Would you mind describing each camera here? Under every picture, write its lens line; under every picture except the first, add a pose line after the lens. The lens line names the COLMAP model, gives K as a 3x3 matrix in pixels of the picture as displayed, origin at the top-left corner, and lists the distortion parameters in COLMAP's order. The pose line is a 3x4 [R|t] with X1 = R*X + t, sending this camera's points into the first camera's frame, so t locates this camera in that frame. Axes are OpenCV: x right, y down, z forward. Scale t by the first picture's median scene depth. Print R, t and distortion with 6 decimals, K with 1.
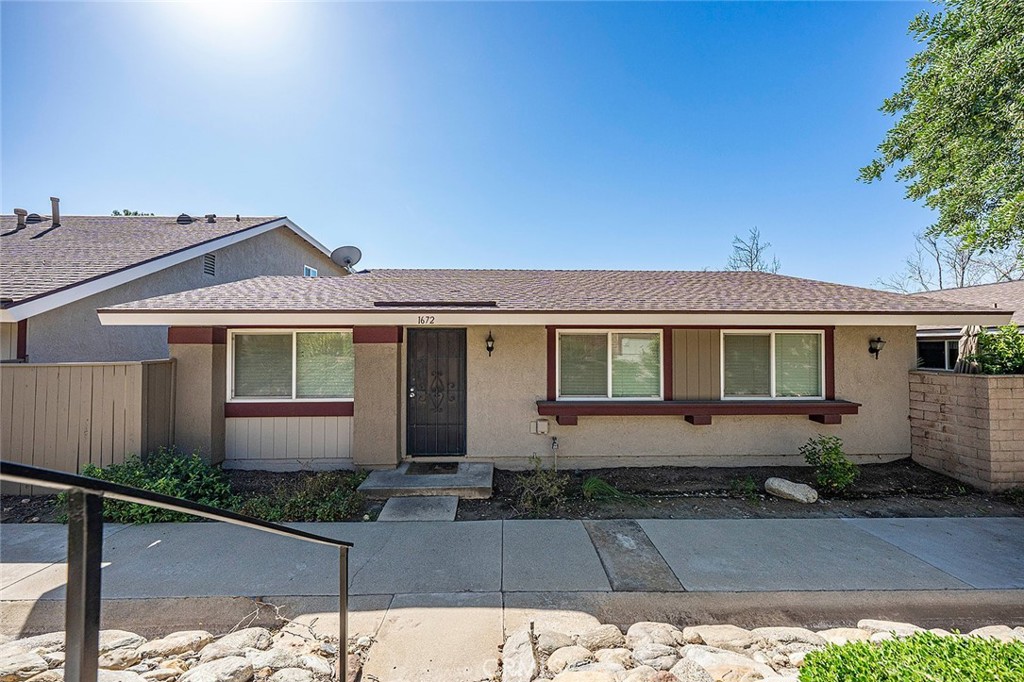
lens RADIAL K [[348.7, 0, 510.8], [0, 348.7, 340.3], [0, 0, 1]] dist [-0.002598, 0.000759]
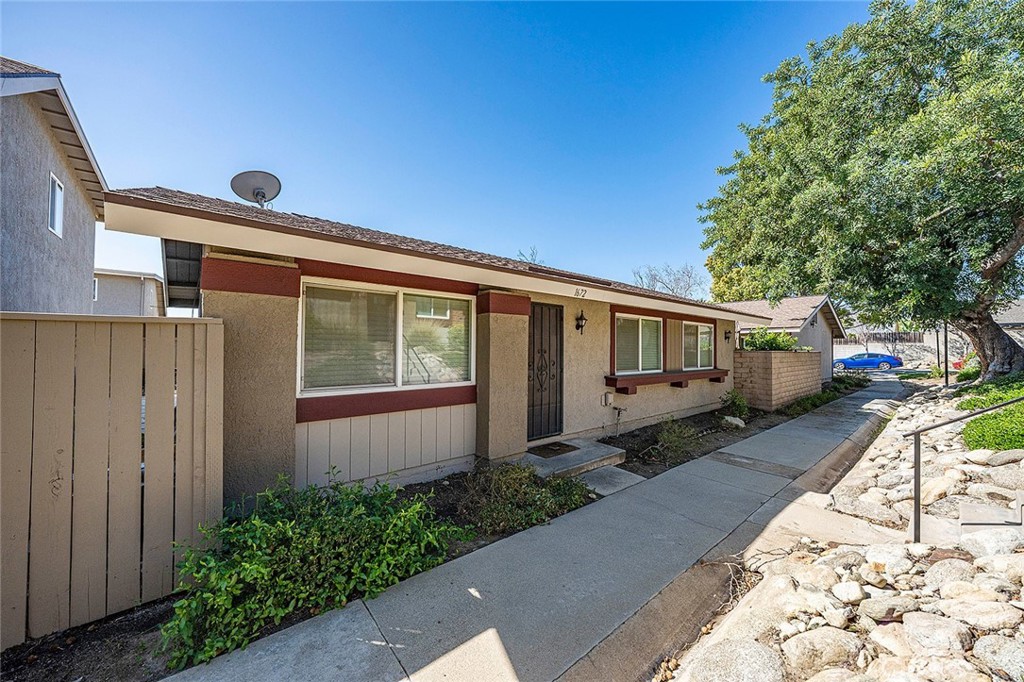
lens RADIAL K [[364.2, 0, 508.2], [0, 364.2, 344.5], [0, 0, 1]] dist [-0.002305, -0.000380]
pose [[0.789323, 0.011952, 0.613862, -0.905929], [-0.021201, 0.999745, 0.007795, 0.072937], [-0.613612, -0.019168, 0.789375, 0.282994]]
